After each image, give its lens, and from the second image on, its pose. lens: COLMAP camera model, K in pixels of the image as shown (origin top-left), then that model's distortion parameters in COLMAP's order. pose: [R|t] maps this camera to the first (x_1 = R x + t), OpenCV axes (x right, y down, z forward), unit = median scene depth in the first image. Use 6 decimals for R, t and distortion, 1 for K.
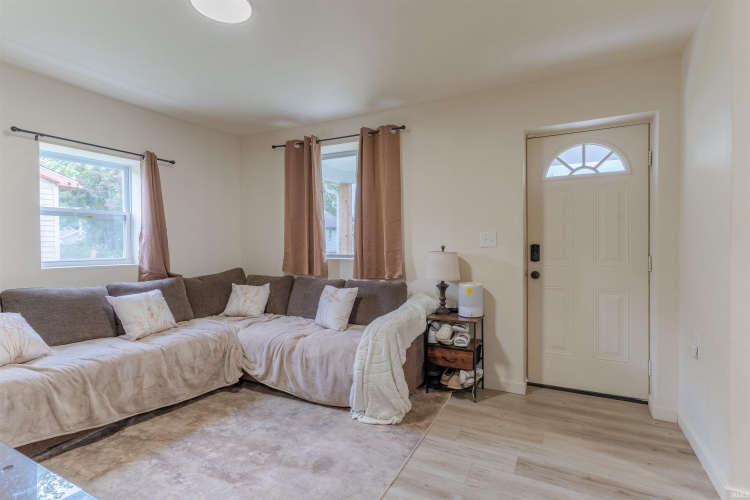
lens RADIAL K [[364.8, 0, 378.6], [0, 364.8, 251.6], [0, 0, 1]] dist [0.000709, 0.001496]
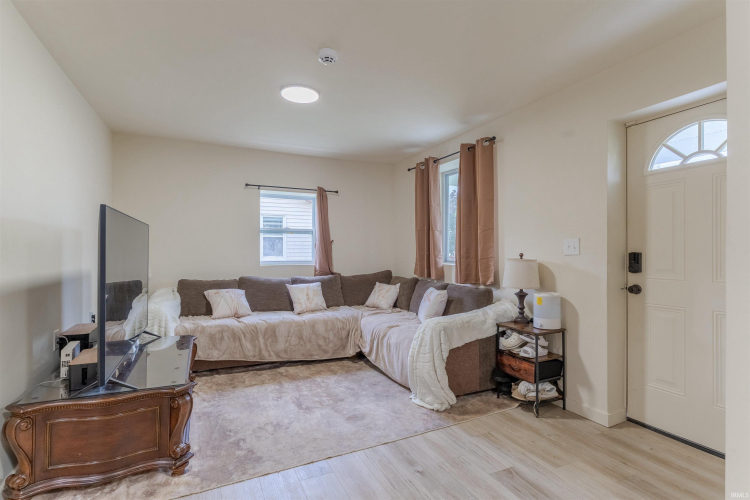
lens RADIAL K [[364.8, 0, 382.7], [0, 364.8, 254.4], [0, 0, 1]] dist [0.000709, 0.001496]
pose [[0.805349, 0.008413, -0.592741, 0.491221], [-0.015582, 0.999854, -0.006981, -0.000473], [0.592596, 0.014858, 0.805363, -0.012558]]
